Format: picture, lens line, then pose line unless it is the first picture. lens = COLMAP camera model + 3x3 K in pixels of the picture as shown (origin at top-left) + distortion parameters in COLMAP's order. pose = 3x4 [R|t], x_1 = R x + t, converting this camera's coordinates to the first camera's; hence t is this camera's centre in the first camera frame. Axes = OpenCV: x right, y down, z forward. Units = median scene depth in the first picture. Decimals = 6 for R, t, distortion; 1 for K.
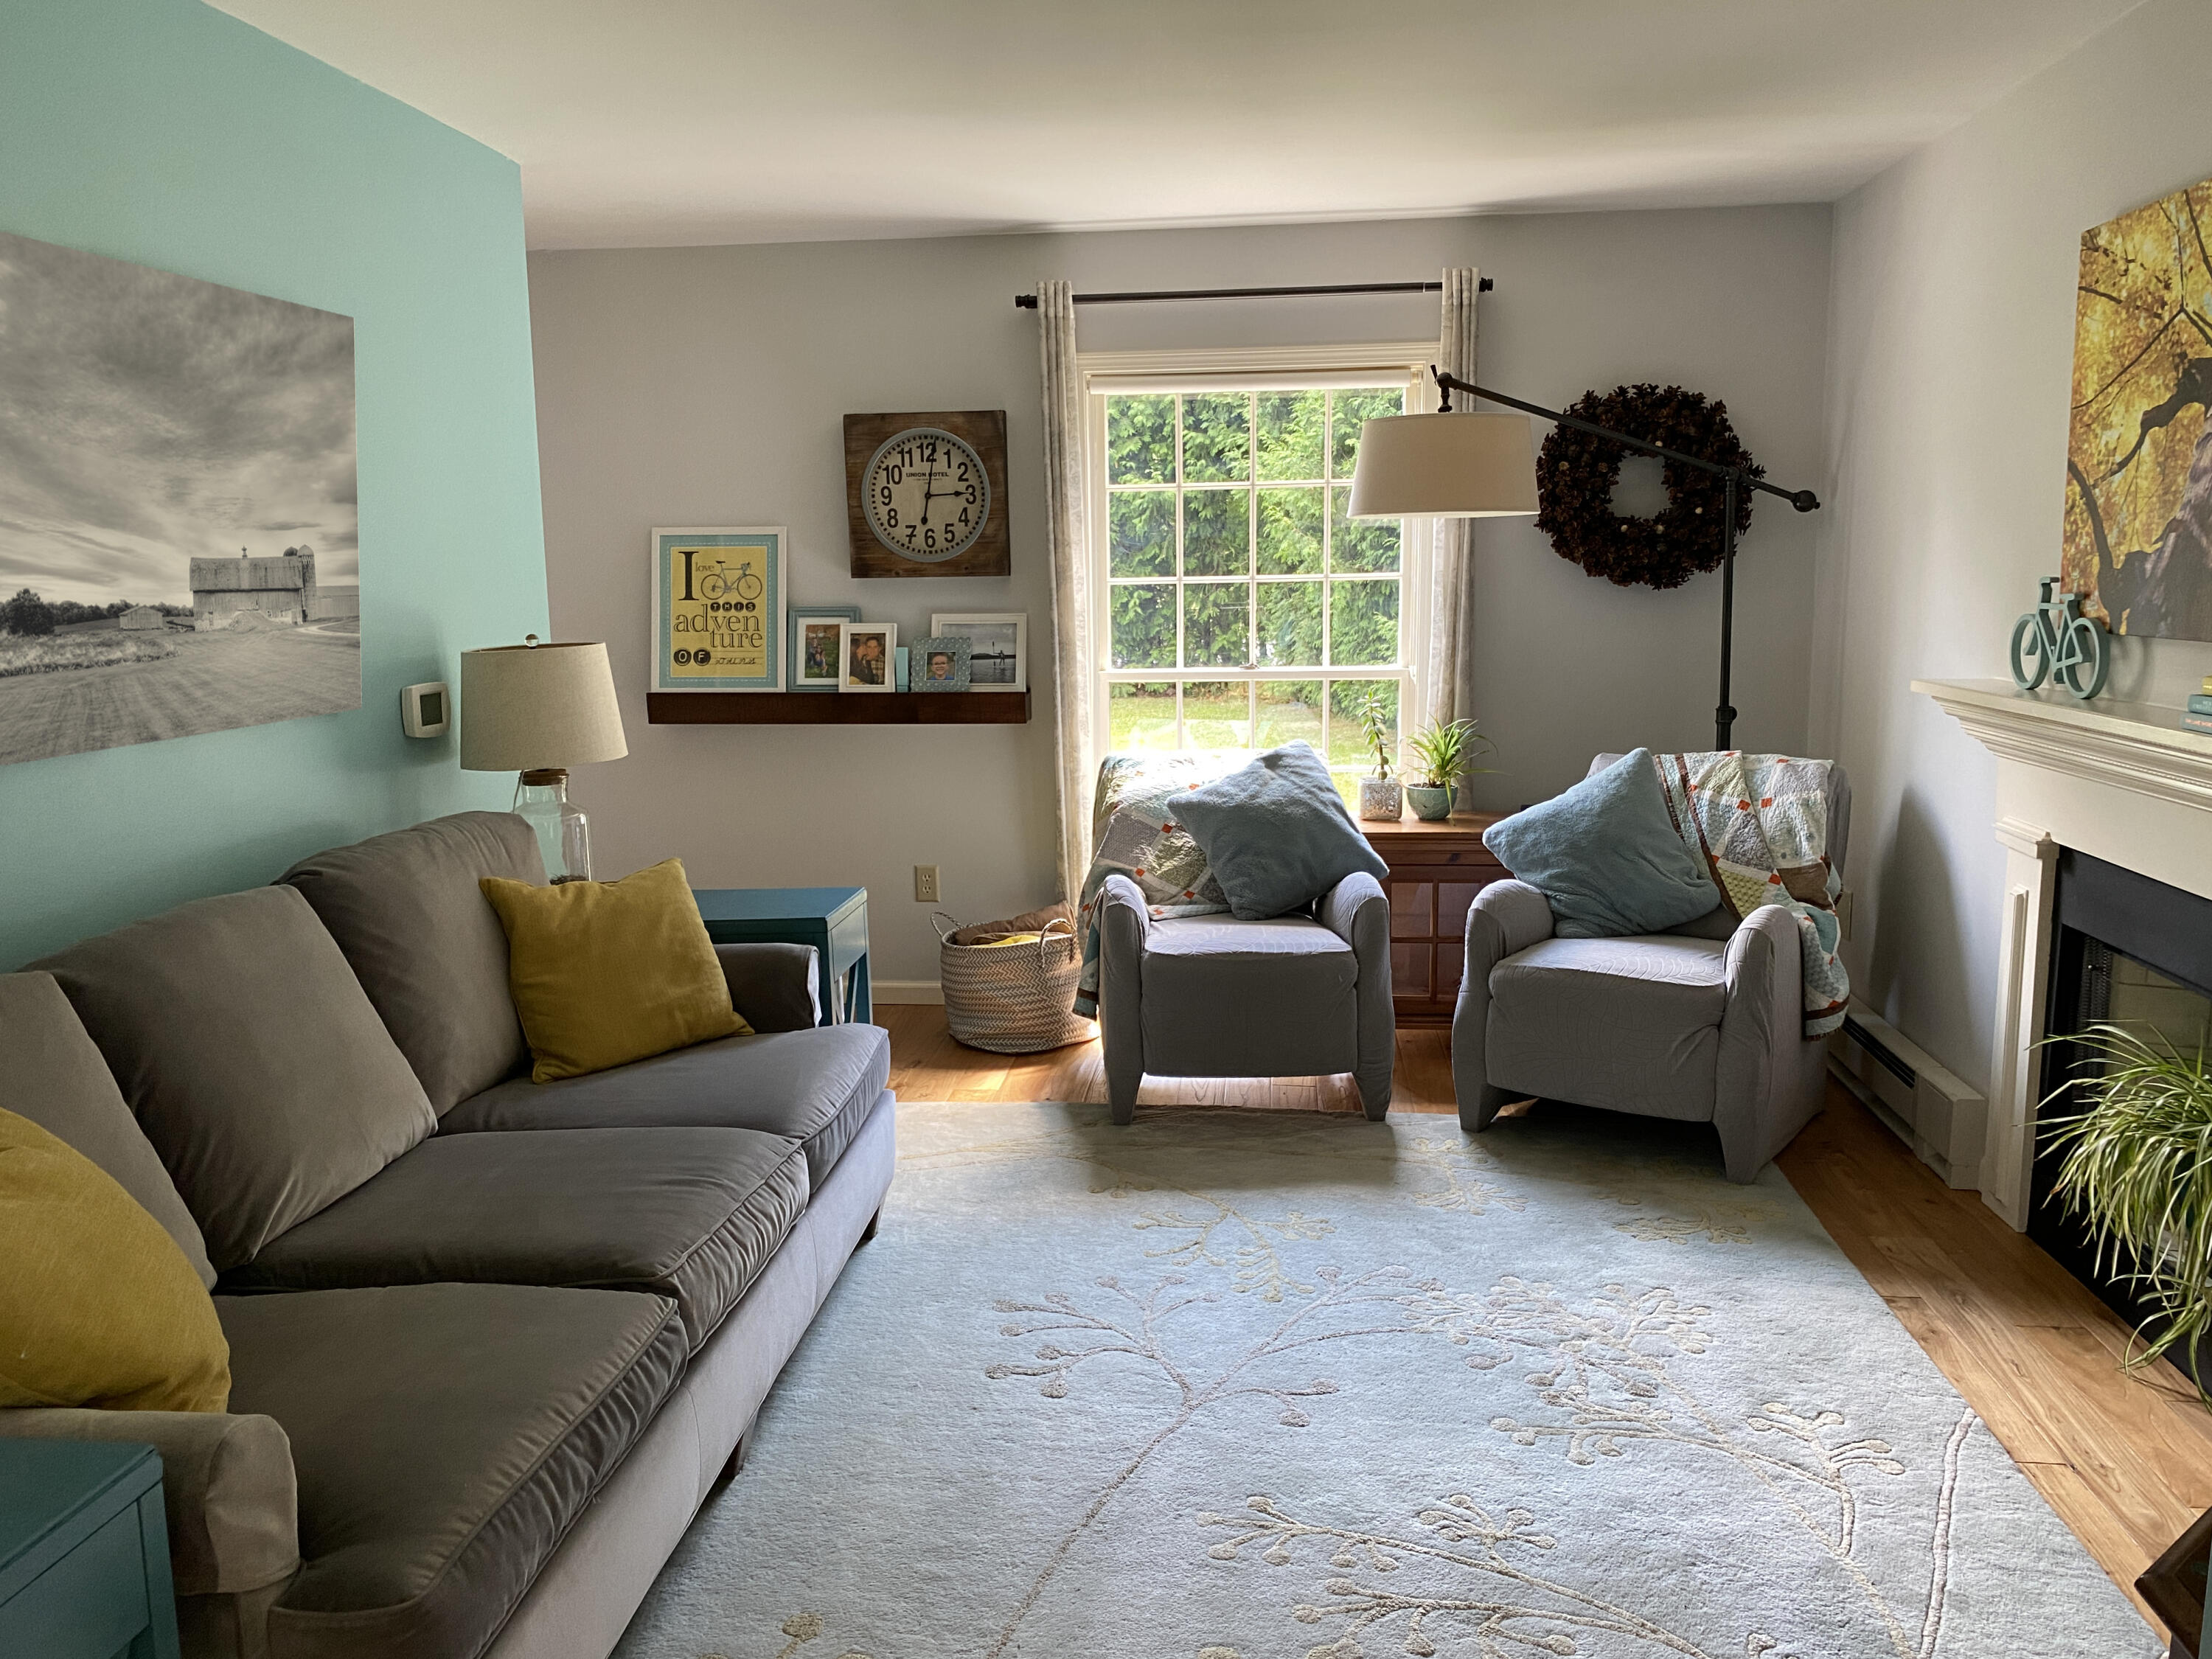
lens RADIAL K [[1703.6, 0, 1106.0], [0, 1703.6, 829.5], [0, 0, 1]] dist [0.078928, -0.091608]
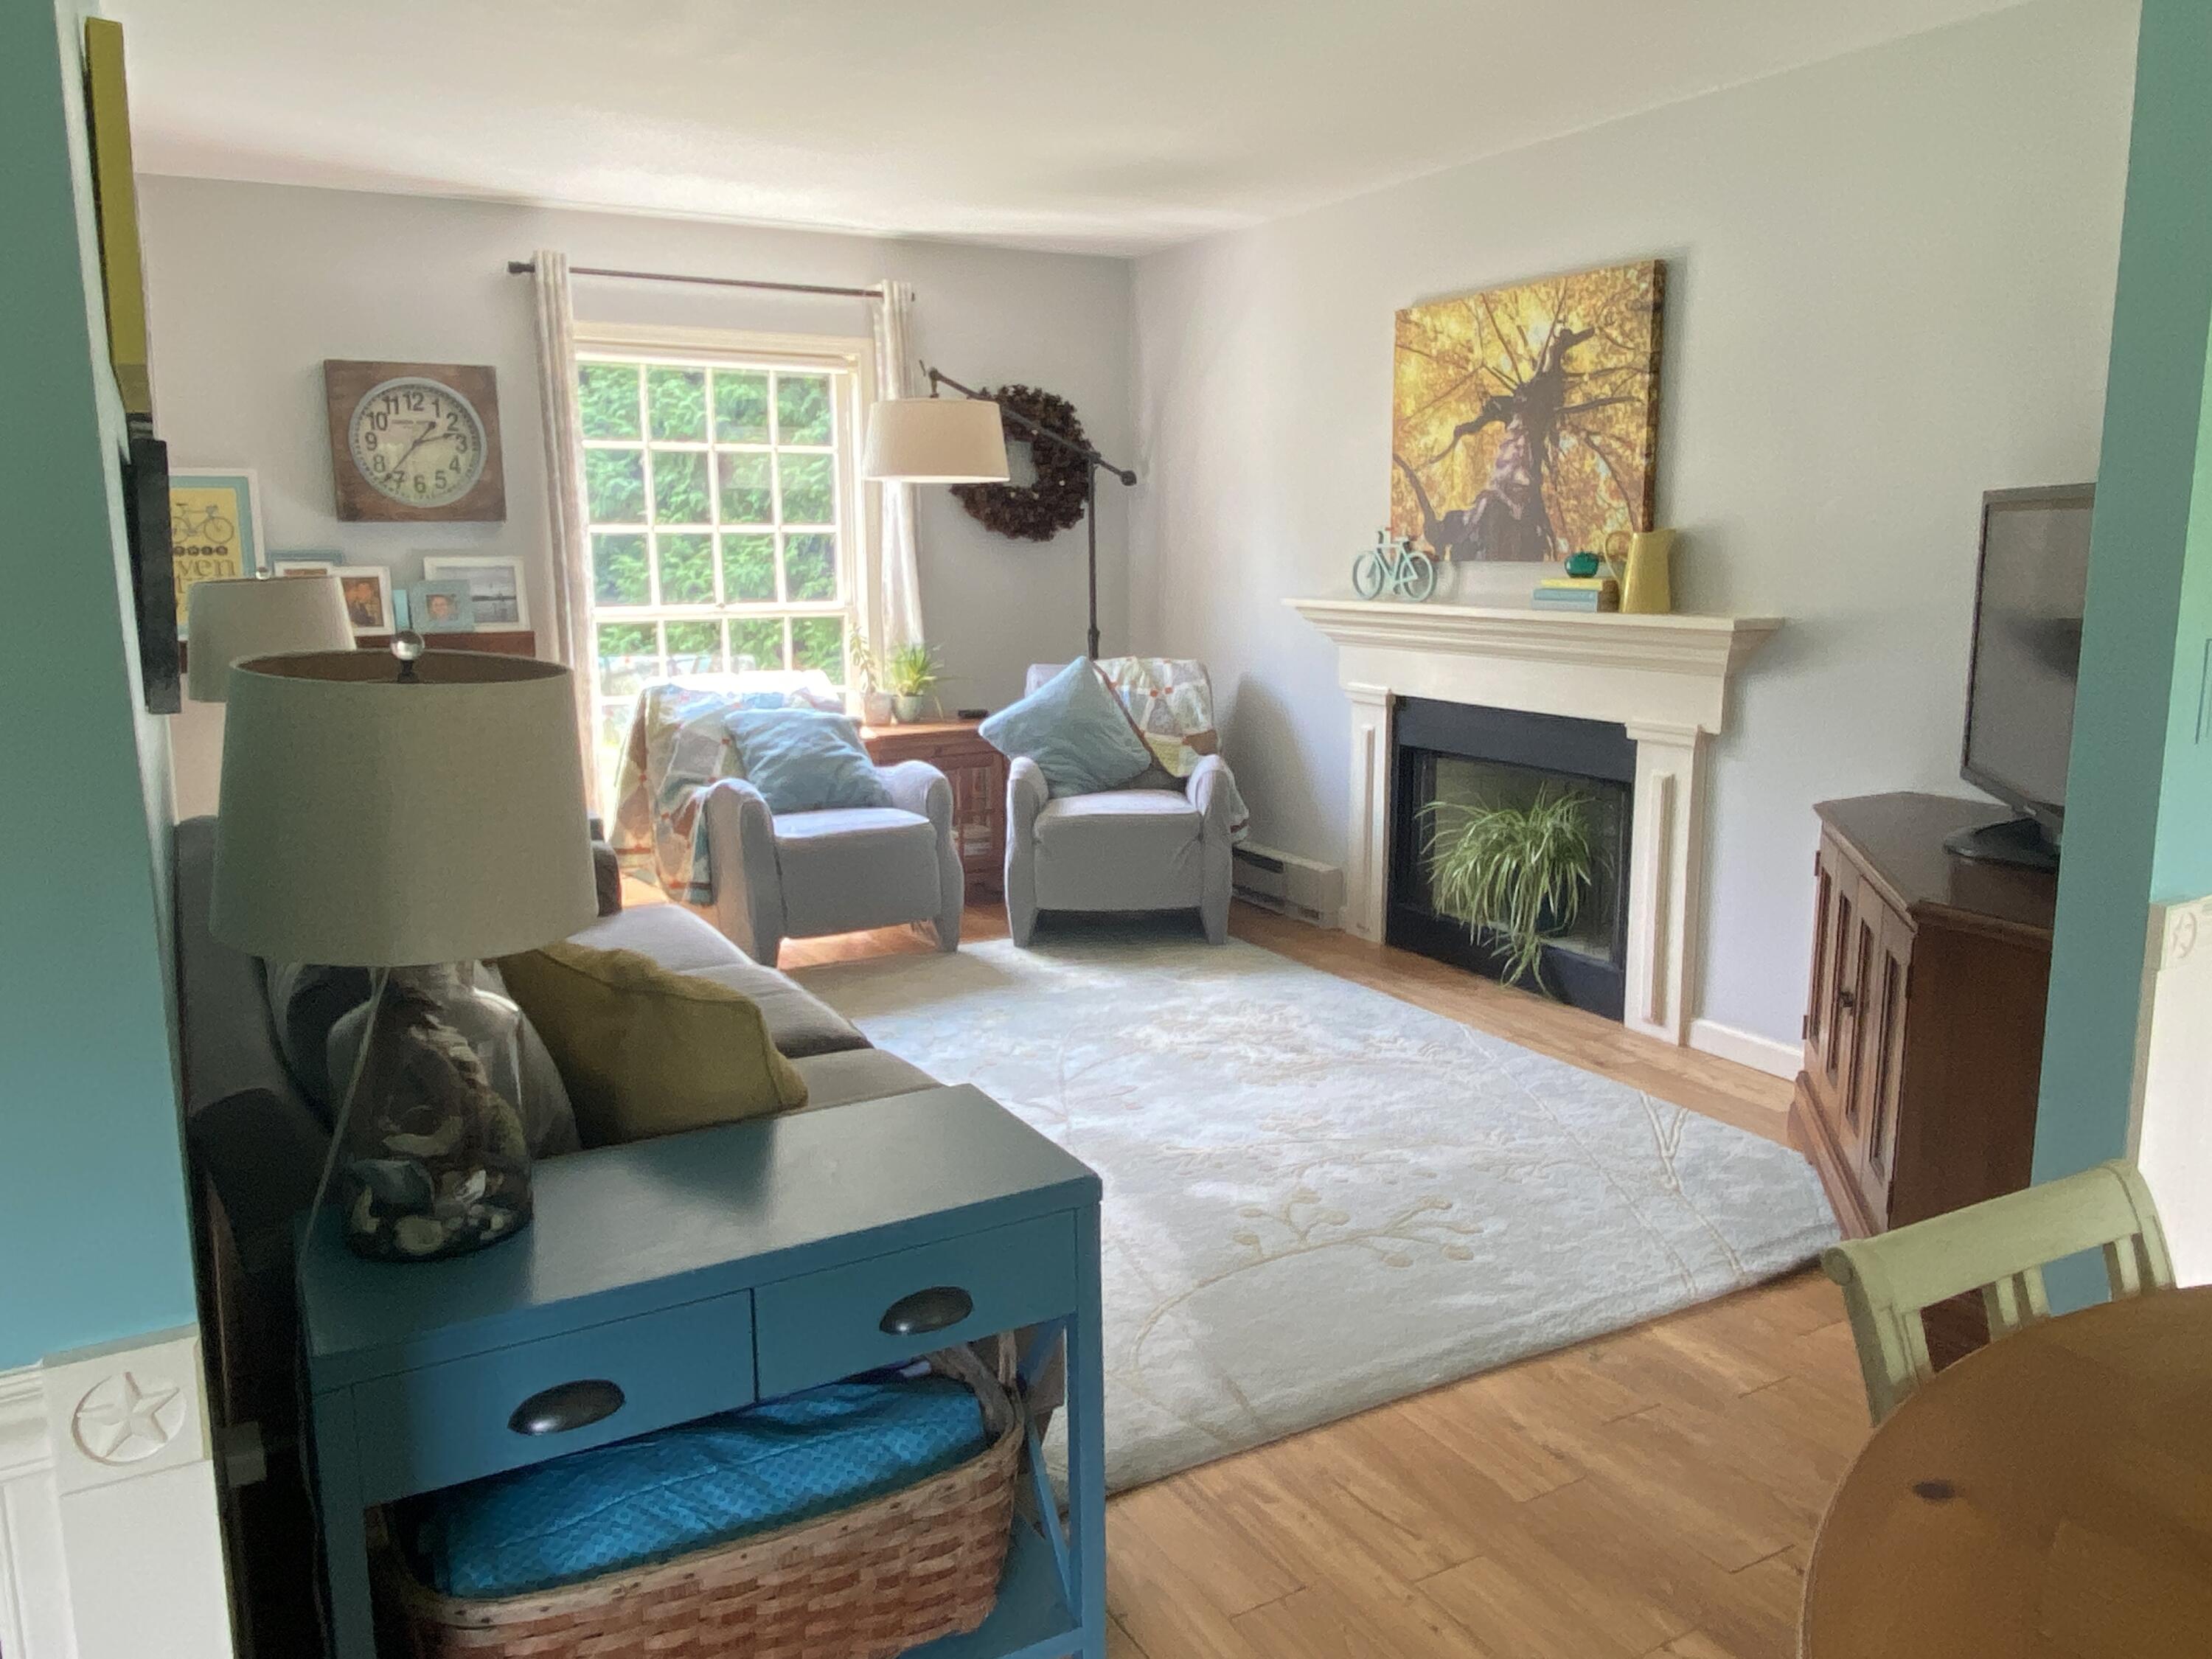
lens RADIAL K [[1635.1, 0, 1106.0], [0, 1635.1, 829.5], [0, 0, 1]] dist [0.053118, -0.079146]
pose [[0.812970, -0.092503, 0.574911, -0.449333], [0.082678, 0.995636, 0.043284, 0.036296], [-0.576406, 0.012344, 0.817070, -0.067188]]
